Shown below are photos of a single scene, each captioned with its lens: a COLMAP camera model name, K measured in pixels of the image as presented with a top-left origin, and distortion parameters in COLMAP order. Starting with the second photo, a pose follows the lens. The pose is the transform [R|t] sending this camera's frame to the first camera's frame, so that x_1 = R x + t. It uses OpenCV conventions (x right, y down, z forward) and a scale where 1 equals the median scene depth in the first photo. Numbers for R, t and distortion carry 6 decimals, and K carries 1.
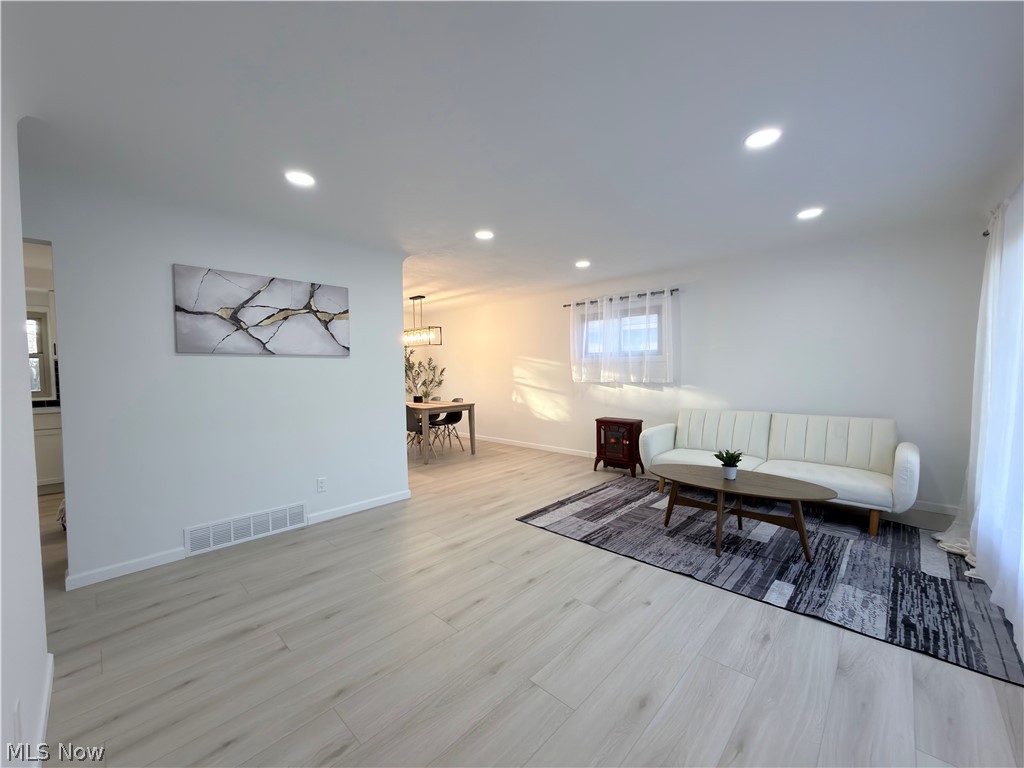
lens RADIAL K [[407.5, 0, 512.0], [0, 407.5, 384.0], [0, 0, 1]] dist [-0.000351, 0.000078]
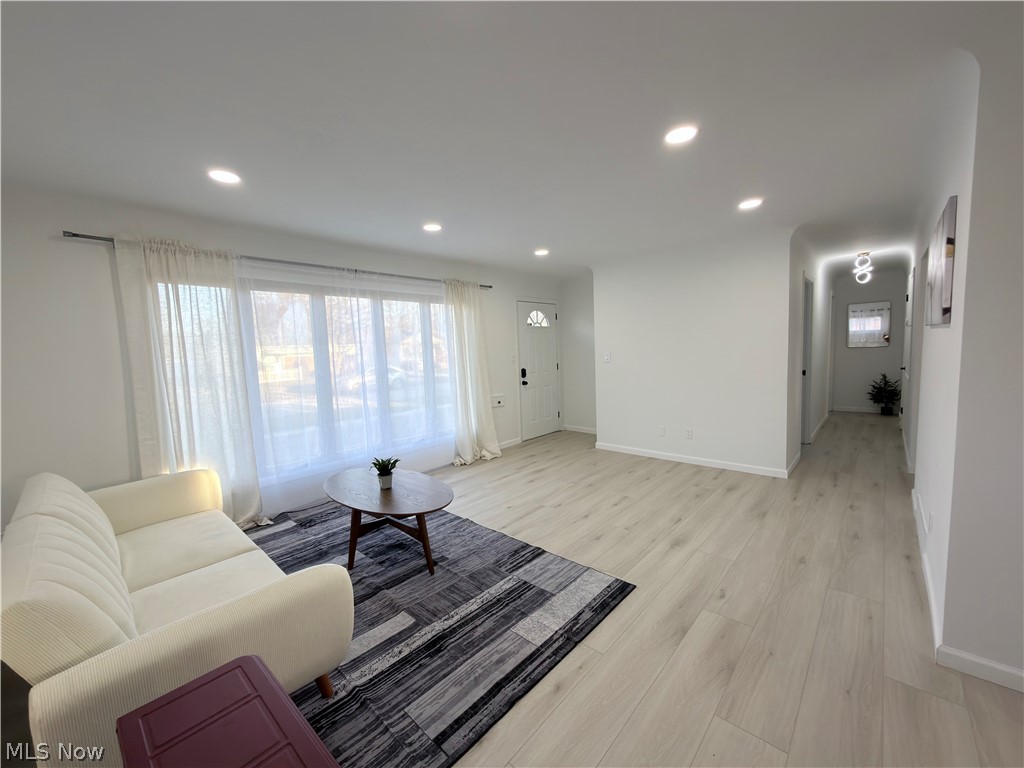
lens RADIAL K [[407.5, 0, 512.0], [0, 407.5, 384.0], [0, 0, 1]] dist [-0.000351, 0.000078]
pose [[-0.998454, 0.053055, -0.016559, 0.235898], [0.050587, 0.990911, 0.124642, -0.105818], [0.023021, 0.123611, -0.992064, 1.851160]]
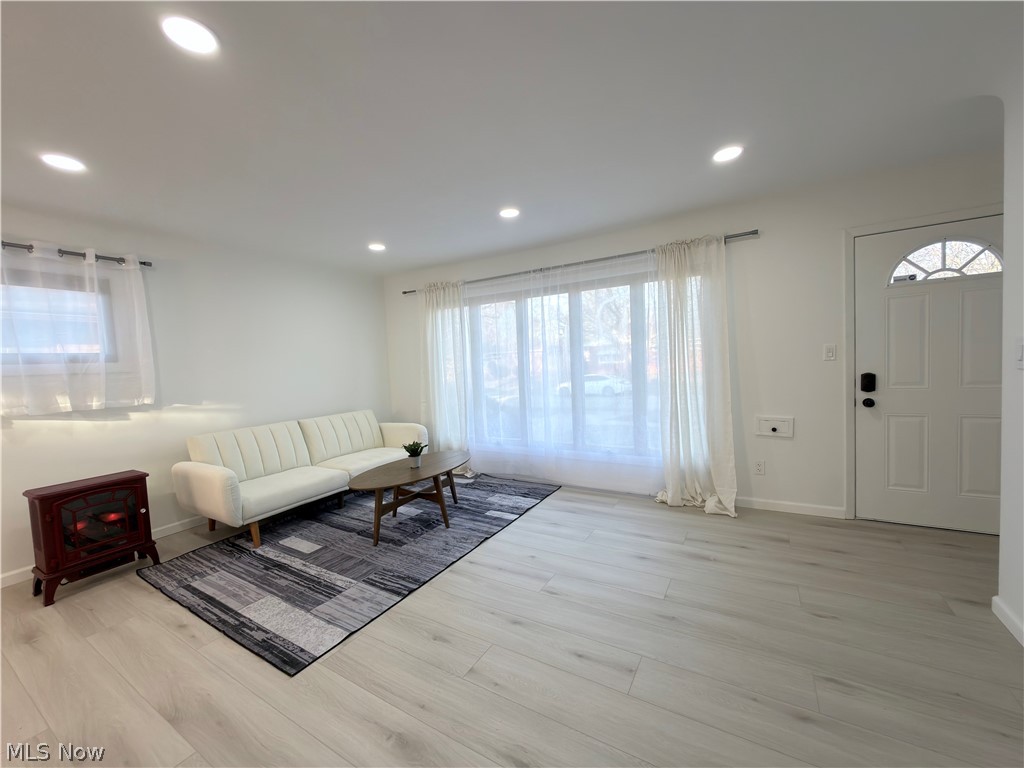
lens RADIAL K [[407.5, 0, 512.0], [0, 407.5, 384.0], [0, 0, 1]] dist [-0.000351, 0.000078]
pose [[-0.217646, -0.029112, 0.975594, -0.598946], [0.087161, 0.994982, 0.049136, -0.028025], [-0.972128, 0.095728, -0.214016, 0.926276]]
